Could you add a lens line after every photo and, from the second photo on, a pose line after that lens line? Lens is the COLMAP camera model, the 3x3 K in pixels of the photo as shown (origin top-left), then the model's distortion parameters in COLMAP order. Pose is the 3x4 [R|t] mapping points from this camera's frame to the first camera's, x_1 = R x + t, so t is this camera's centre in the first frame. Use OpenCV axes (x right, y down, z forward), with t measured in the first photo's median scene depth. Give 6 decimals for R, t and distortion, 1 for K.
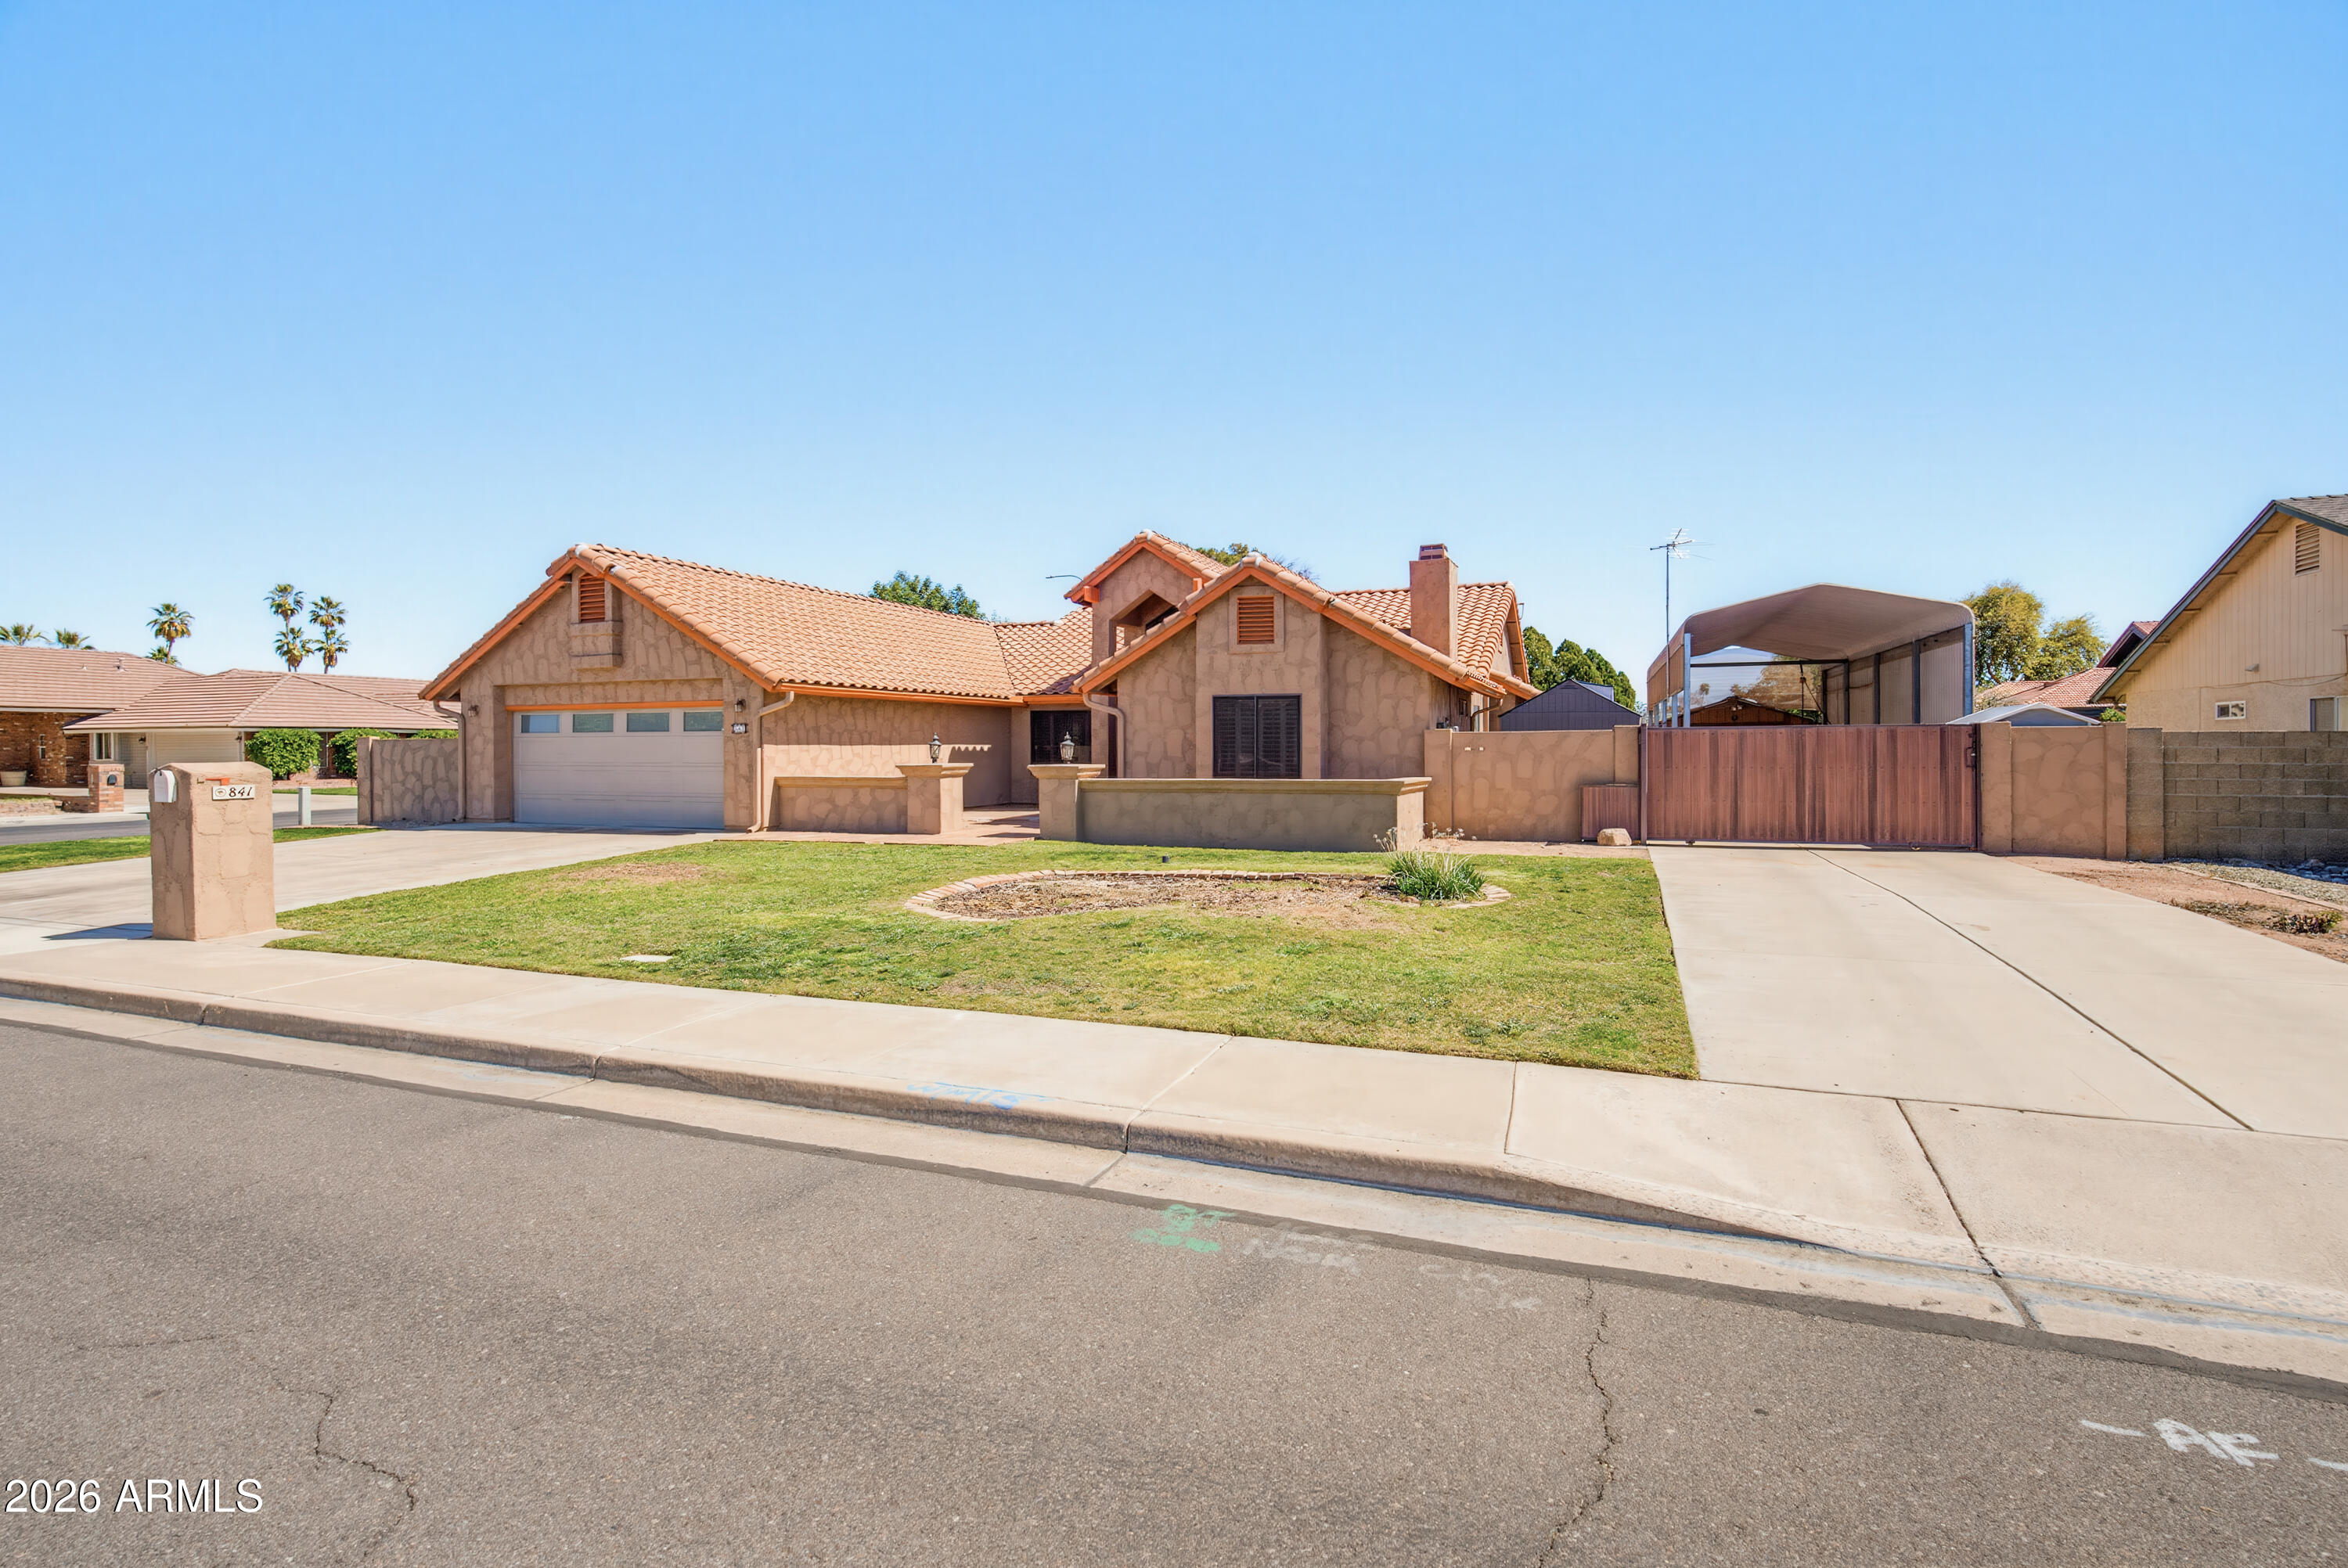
lens RADIAL K [[1102.0, 0, 1122.9], [0, 1102.0, 751.1], [0, 0, 1]] dist [0.000015, -0.000004]
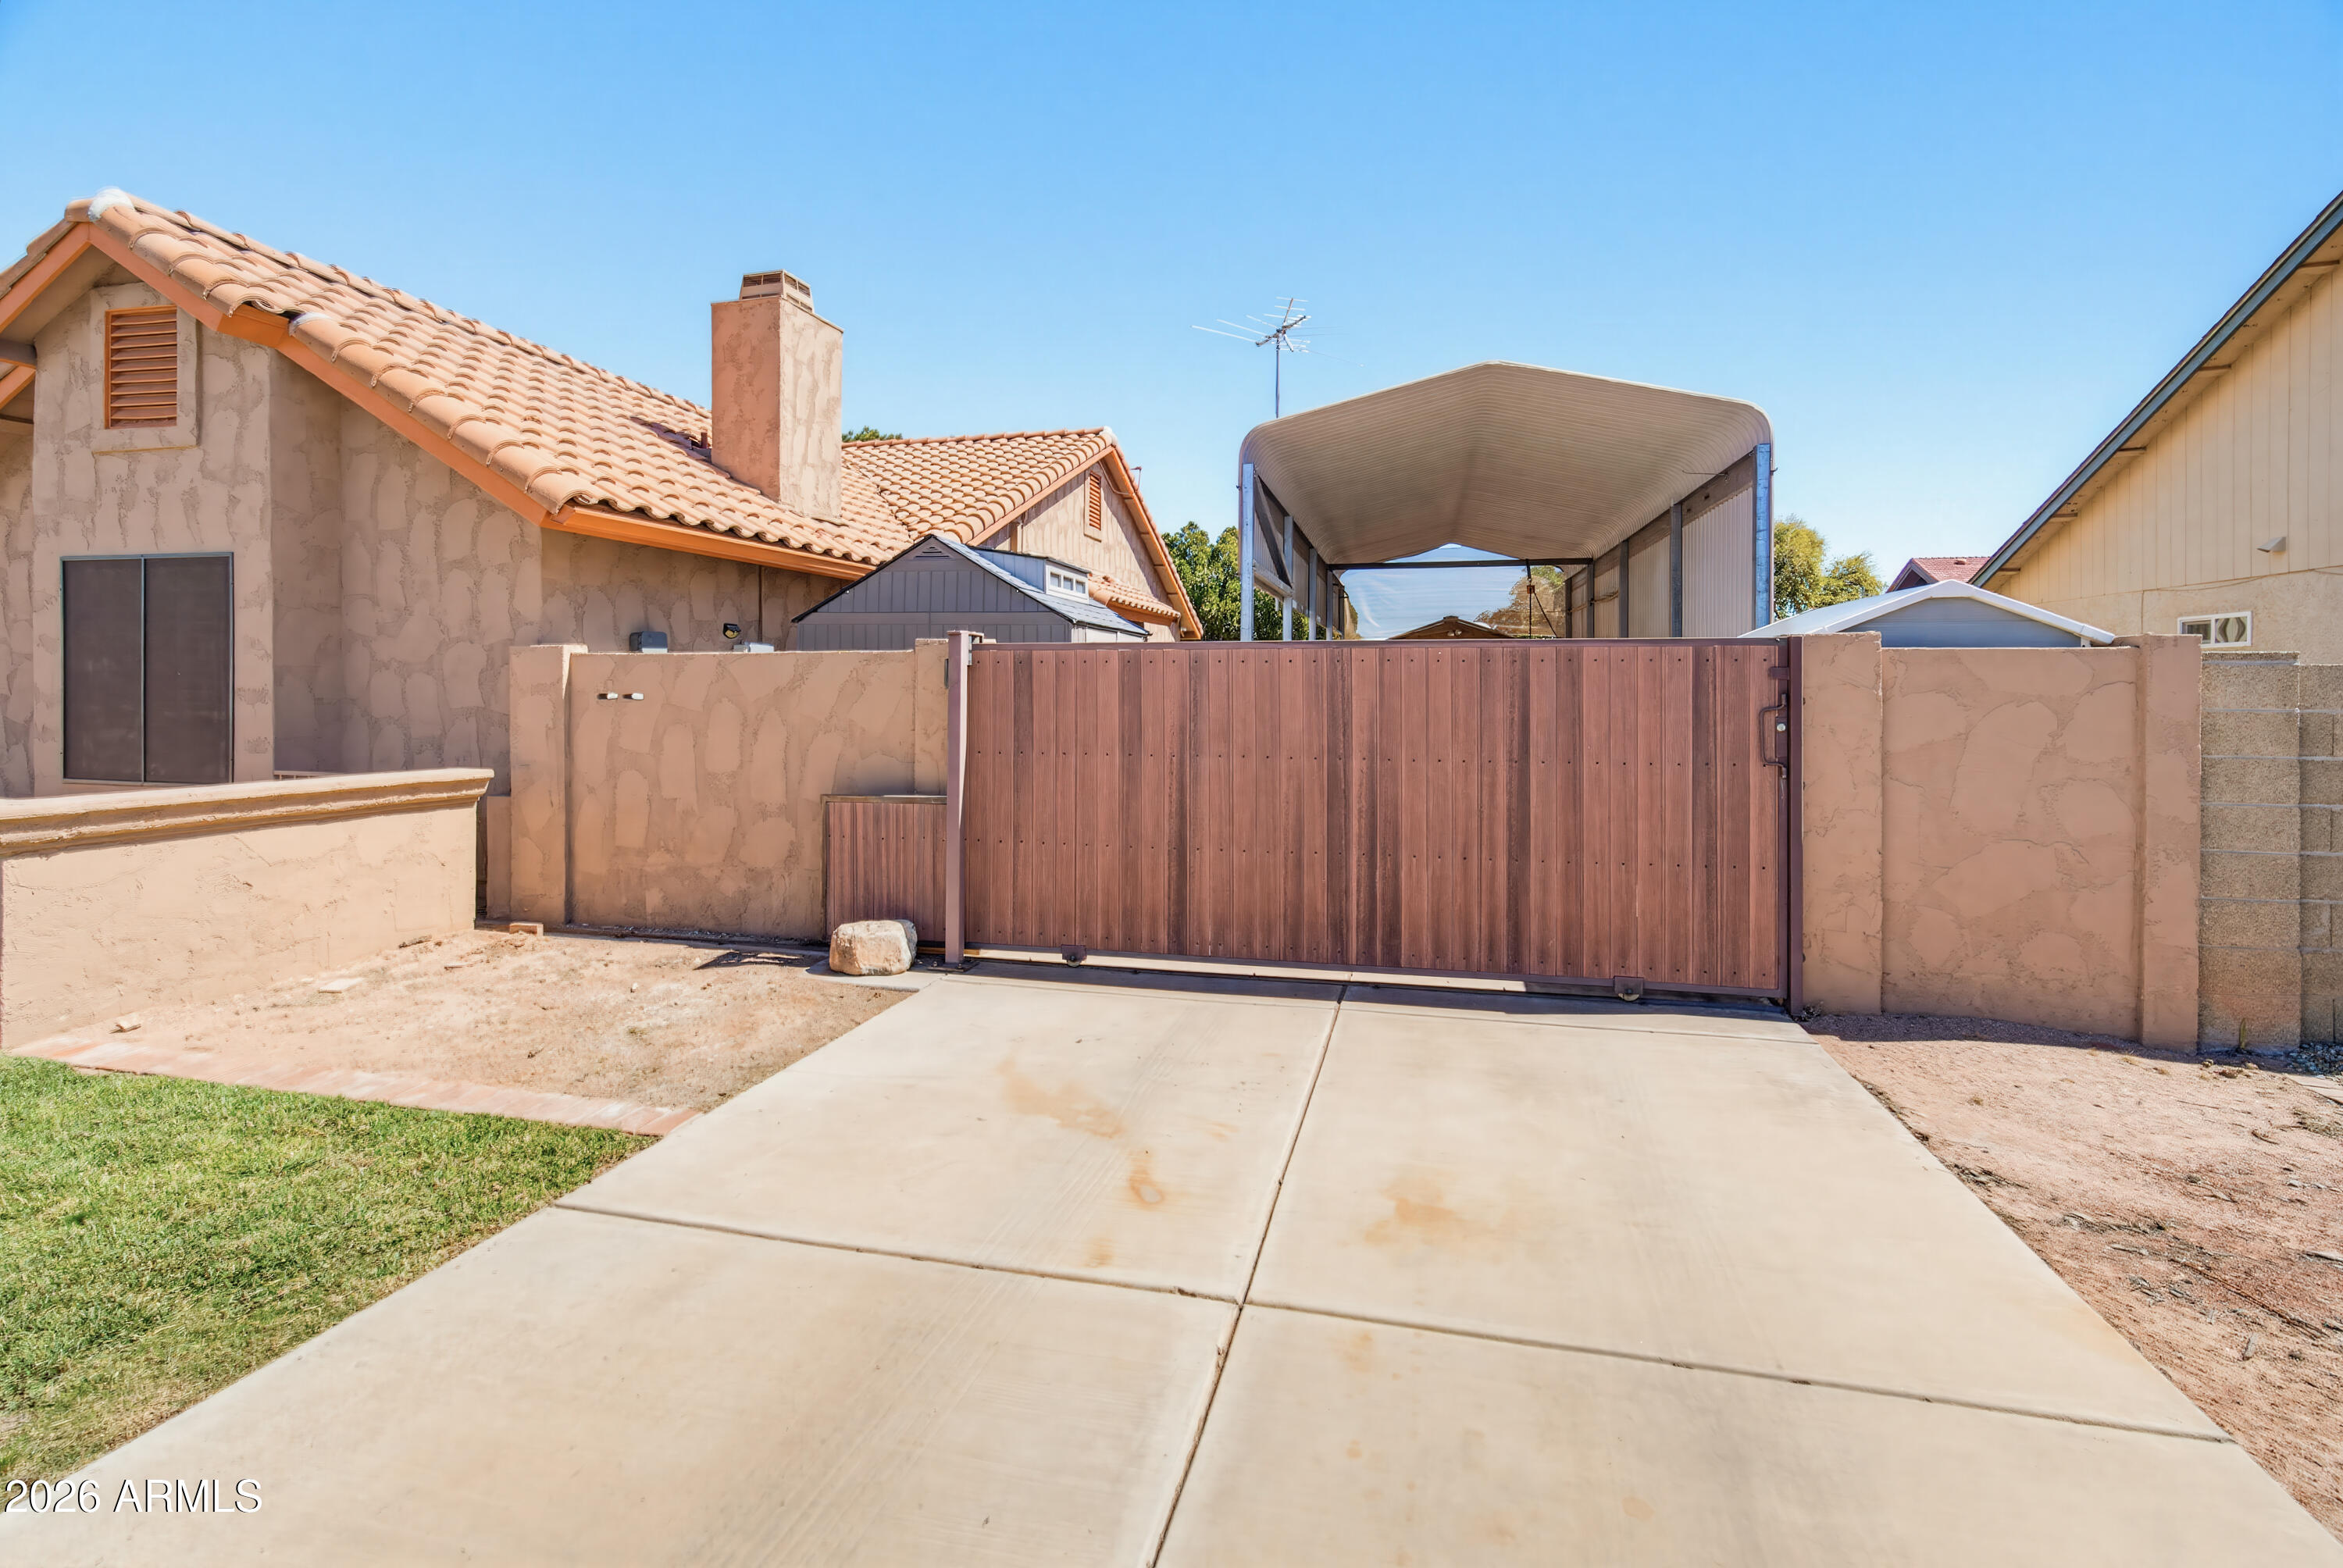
lens RADIAL K [[1099.7, 0, 1135.3], [0, 1099.7, 689.8], [0, 0, 1]] dist [0.000015, -0.000004]
pose [[0.989778, 0.007197, 0.142437, 0.409214], [-0.007798, 0.999963, 0.003660, -0.006545], [-0.142406, -0.004734, 0.989797, 0.538700]]
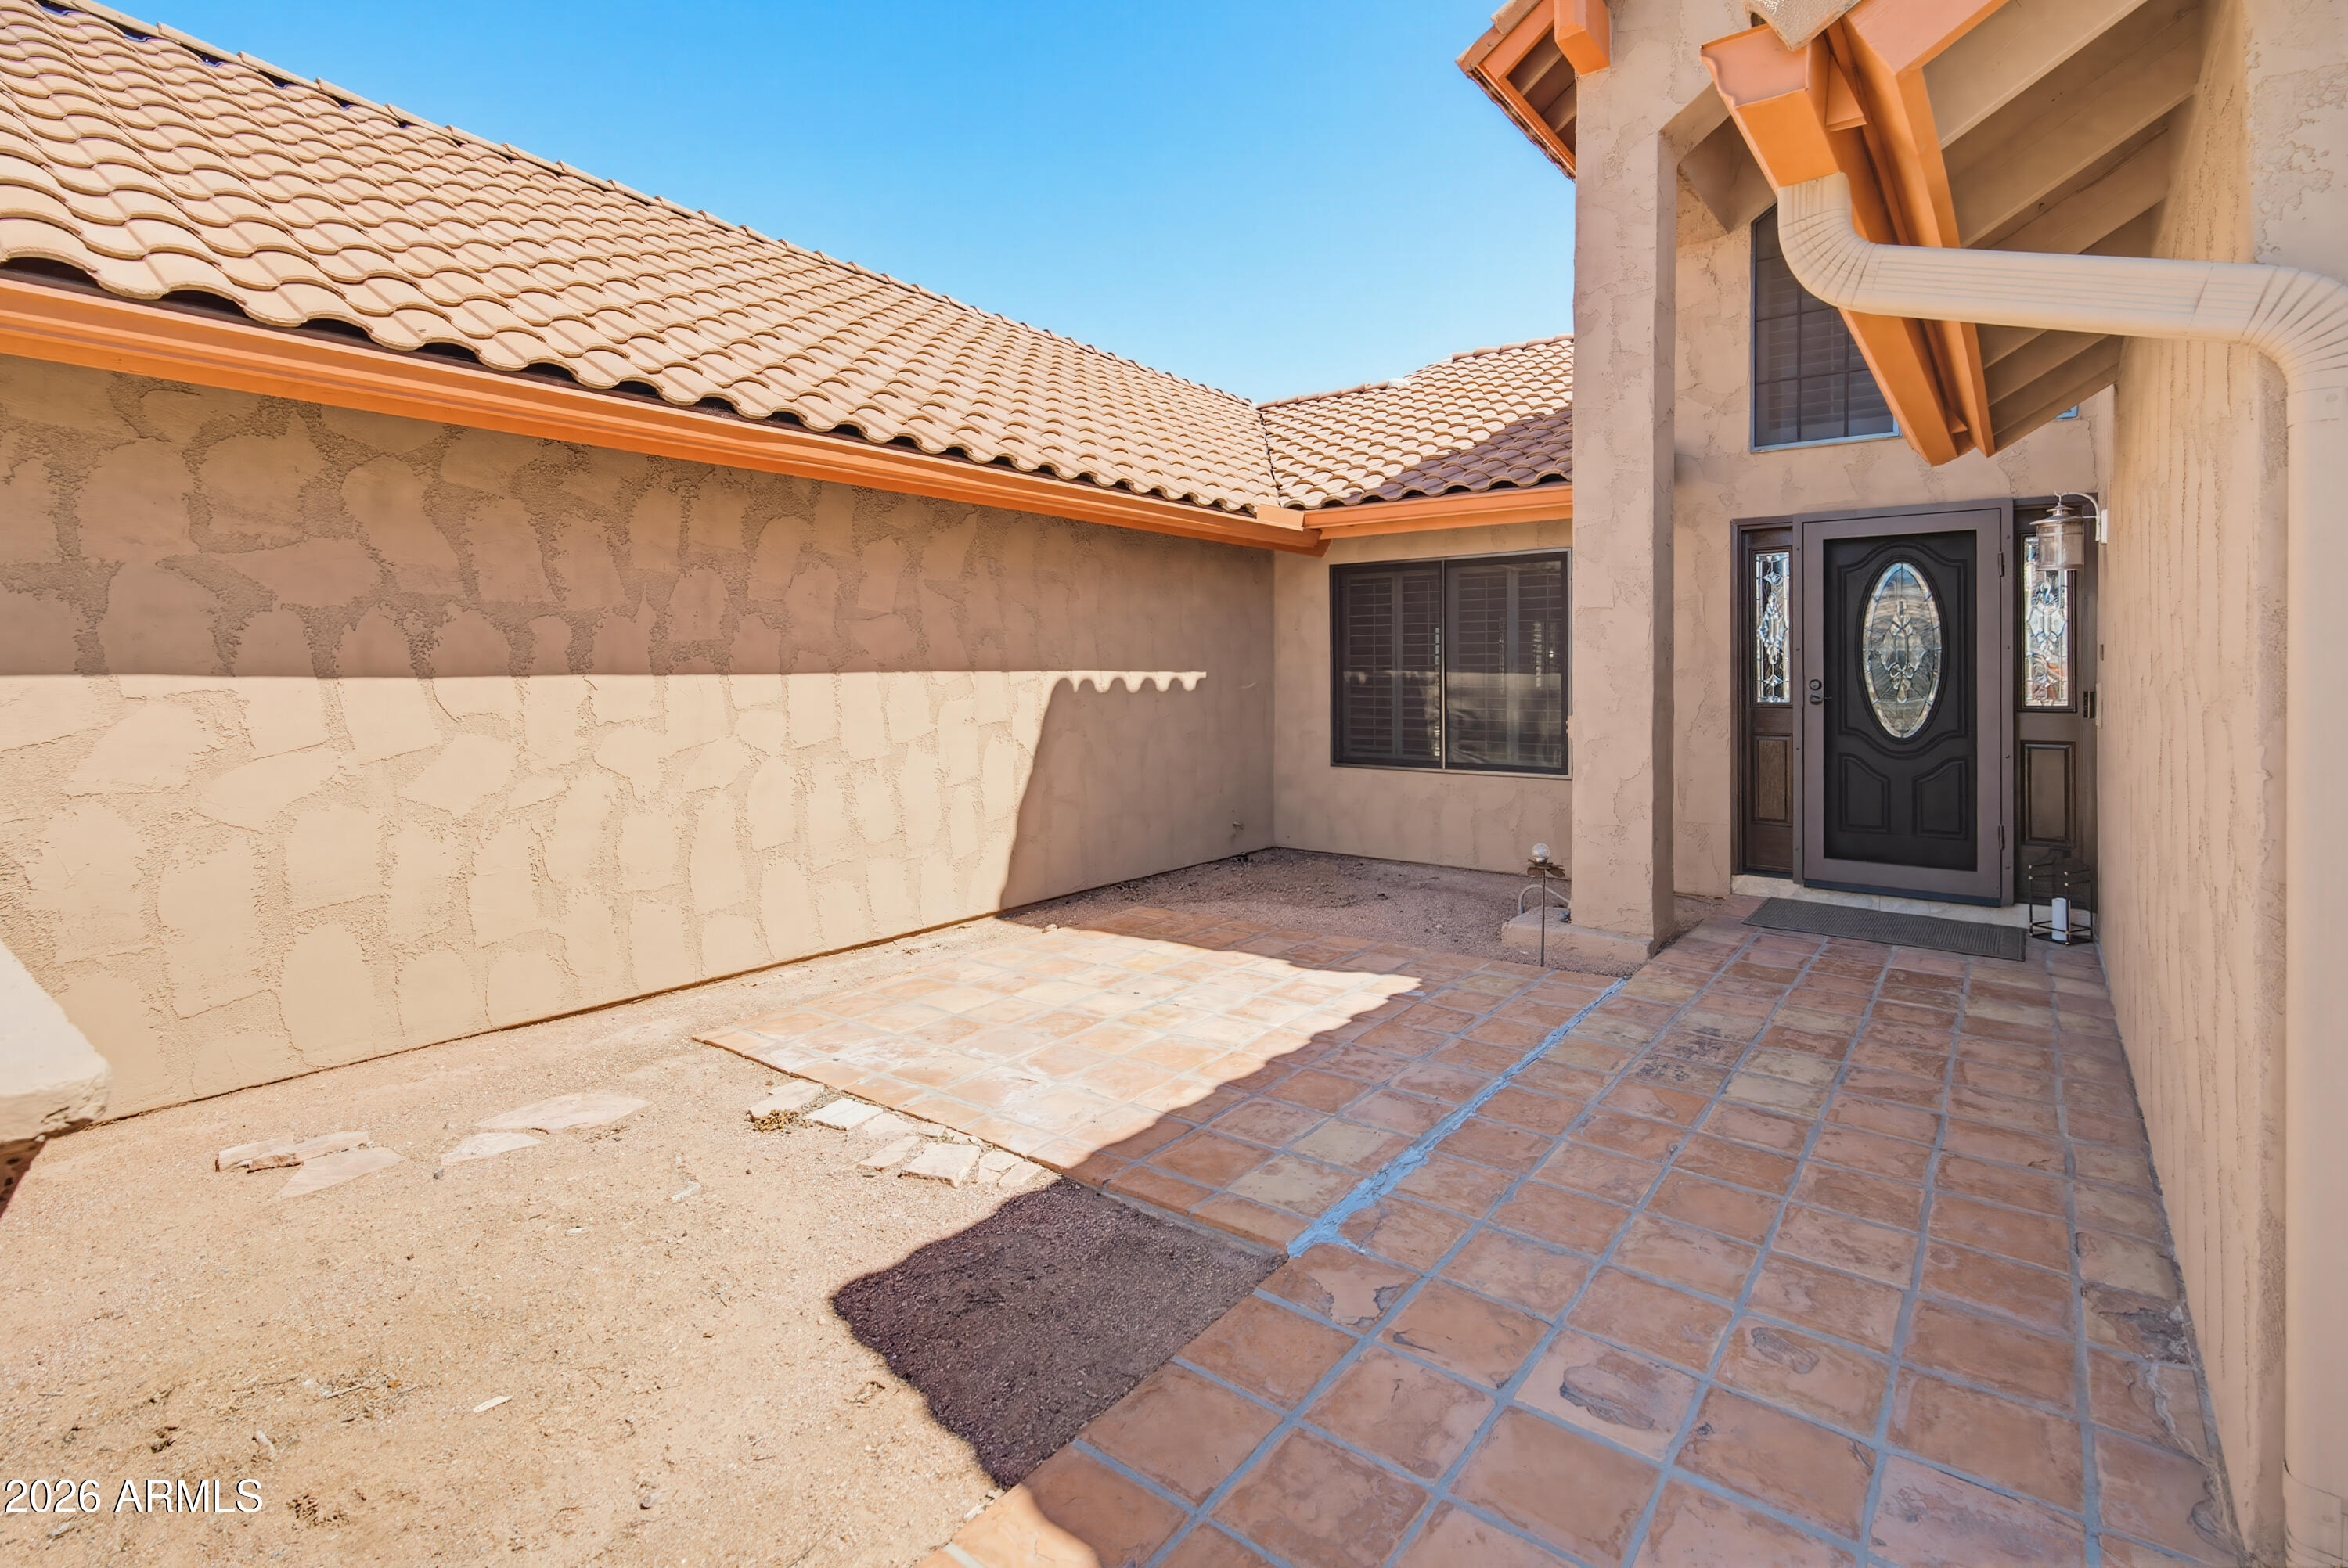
lens RADIAL K [[1102.0, 0, 1177.8], [0, 1102.0, 664.0], [0, 0, 1]] dist [0.000015, -0.000004]
pose [[0.973951, 0.001634, -0.226751, -0.075106], [-0.003760, 0.999953, -0.008944, -0.006770], [0.226726, 0.009564, 0.973912, 0.936608]]
